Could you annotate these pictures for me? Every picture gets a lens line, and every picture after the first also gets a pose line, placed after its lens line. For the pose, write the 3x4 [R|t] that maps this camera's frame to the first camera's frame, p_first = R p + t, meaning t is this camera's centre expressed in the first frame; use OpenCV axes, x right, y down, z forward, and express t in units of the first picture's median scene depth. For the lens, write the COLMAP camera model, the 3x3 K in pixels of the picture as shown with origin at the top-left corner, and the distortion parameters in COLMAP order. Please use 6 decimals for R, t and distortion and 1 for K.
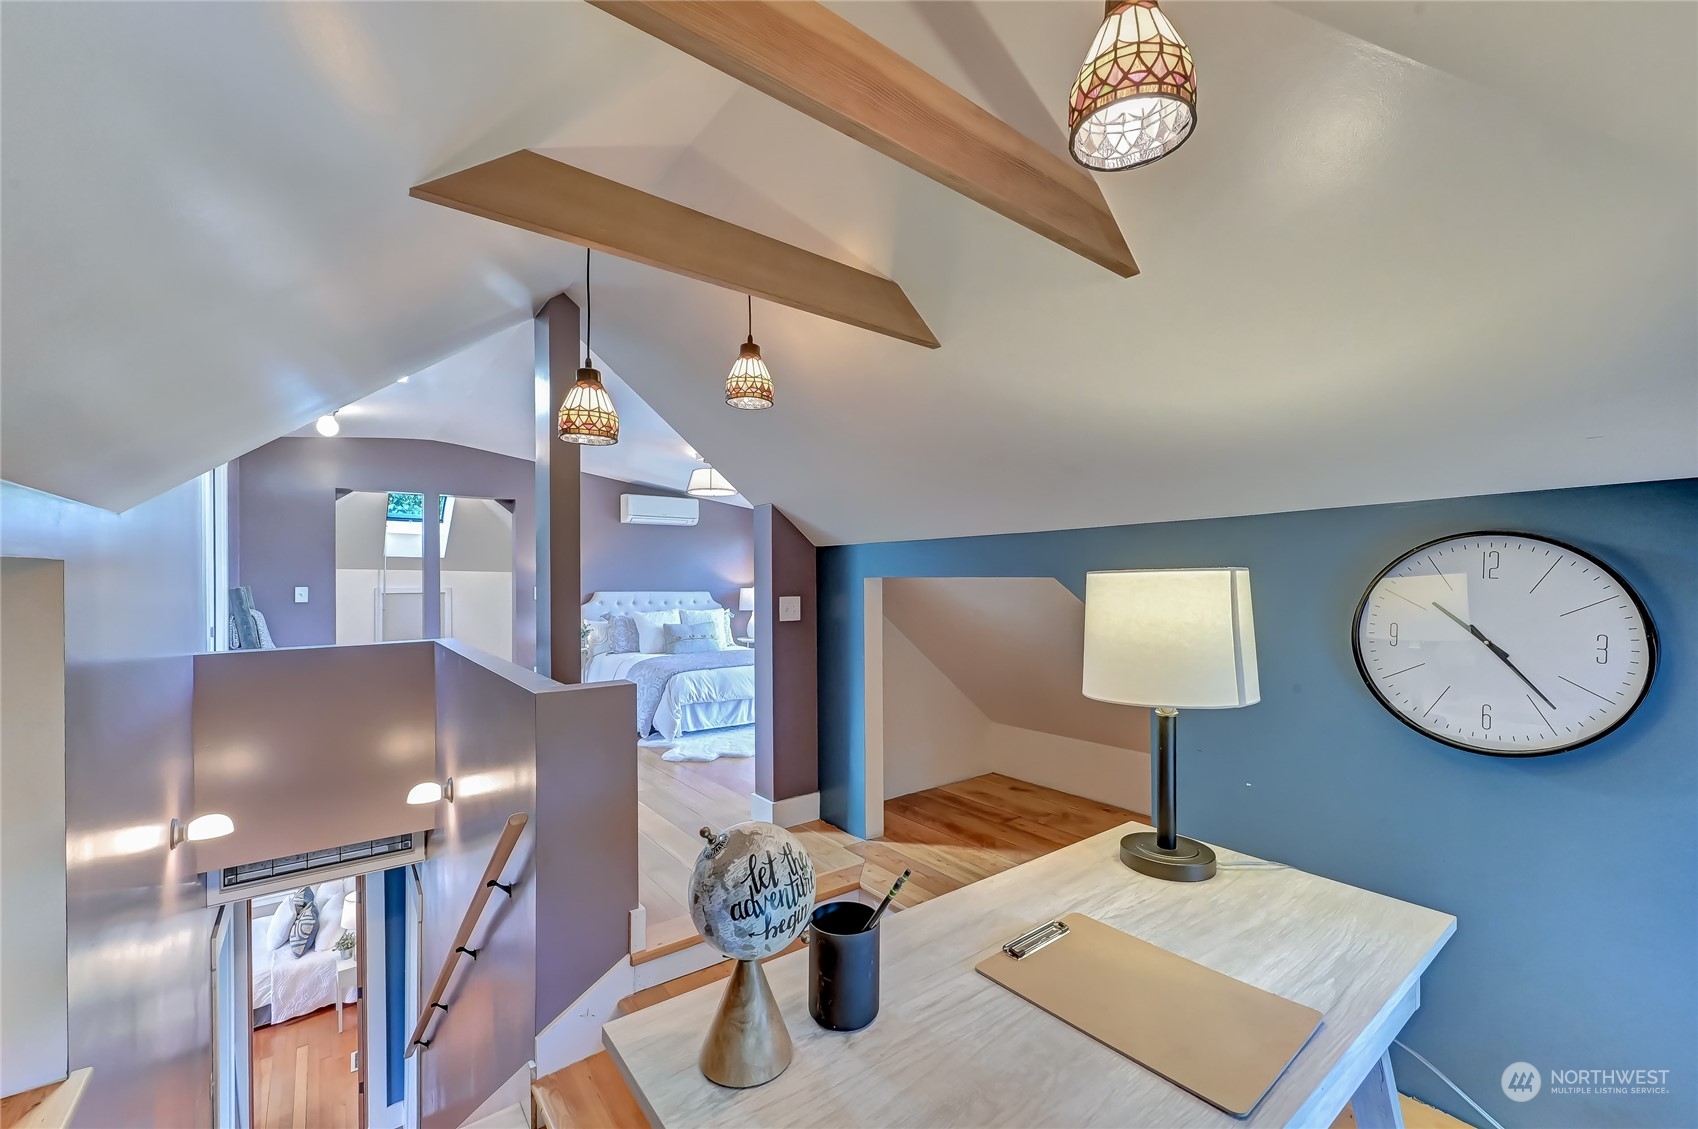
lens RADIAL K [[678.2, 0, 856.6], [0, 678.2, 575.0], [0, 0, 1]] dist [0.002026, 0.000379]
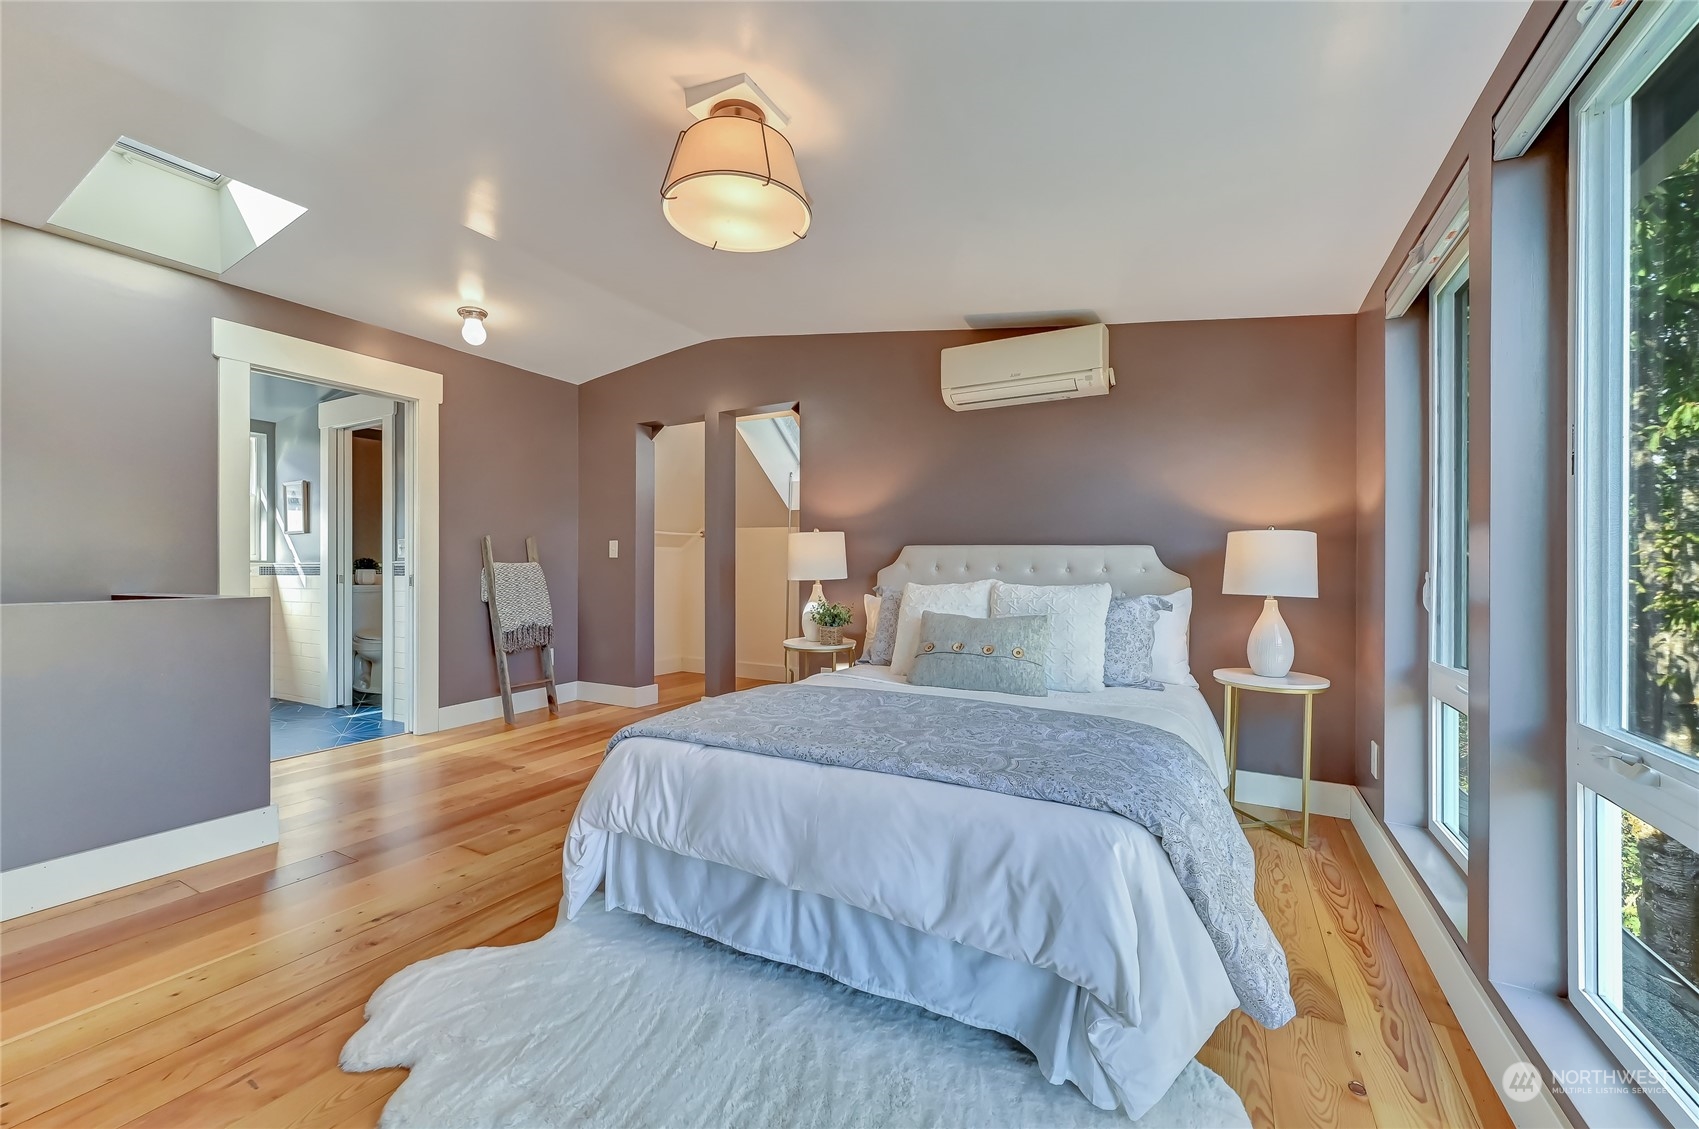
lens RADIAL K [[678.6, 0, 860.6], [0, 678.6, 565.2], [0, 0, 1]] dist [0.002026, 0.000379]
pose [[0.415956, 0.001991, -0.909382, 0.097251], [0.001866, 0.999994, 0.003043, 0.039088], [0.909383, -0.002962, 0.415950, 0.751016]]
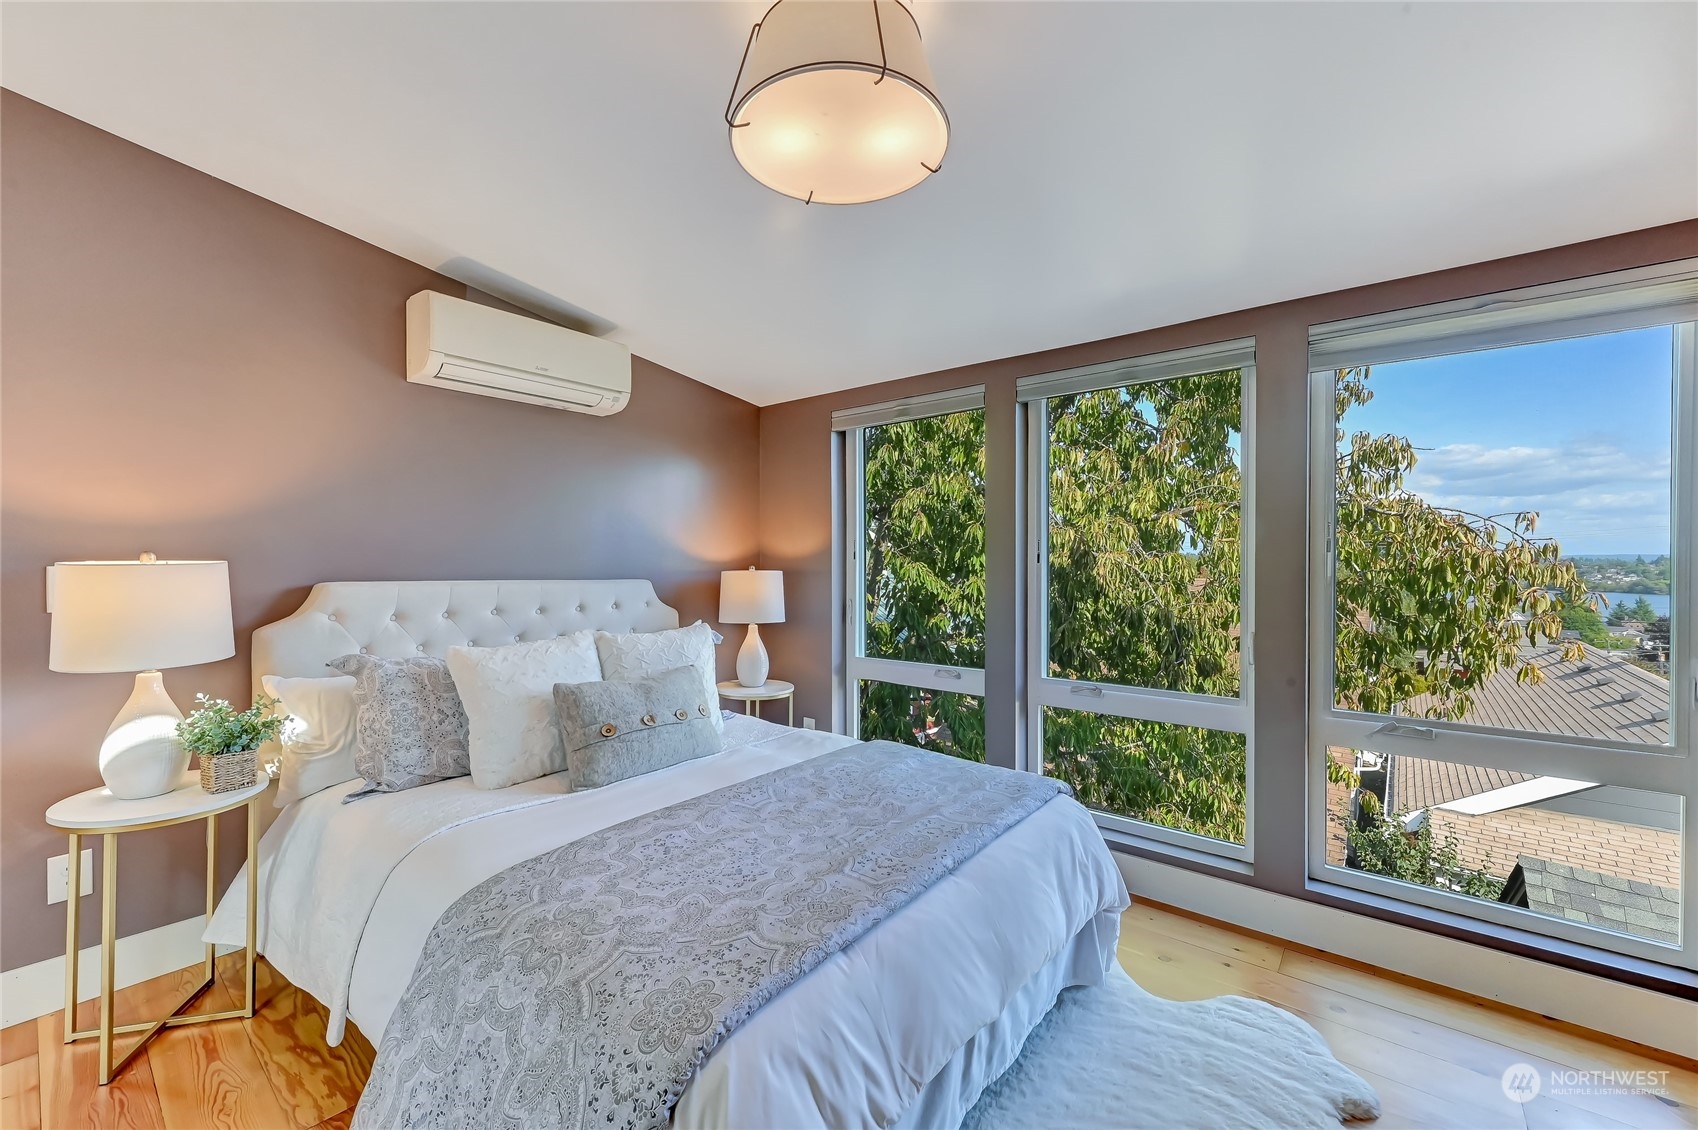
lens RADIAL K [[678.2, 0, 855.9], [0, 678.2, 560.4], [0, 0, 1]] dist [0.002026, 0.000379]
pose [[0.974322, 0.004468, 0.225116, -0.211189], [-0.004719, 0.999989, 0.000575, 0.012722], [-0.225110, -0.001622, 0.974332, 0.636880]]
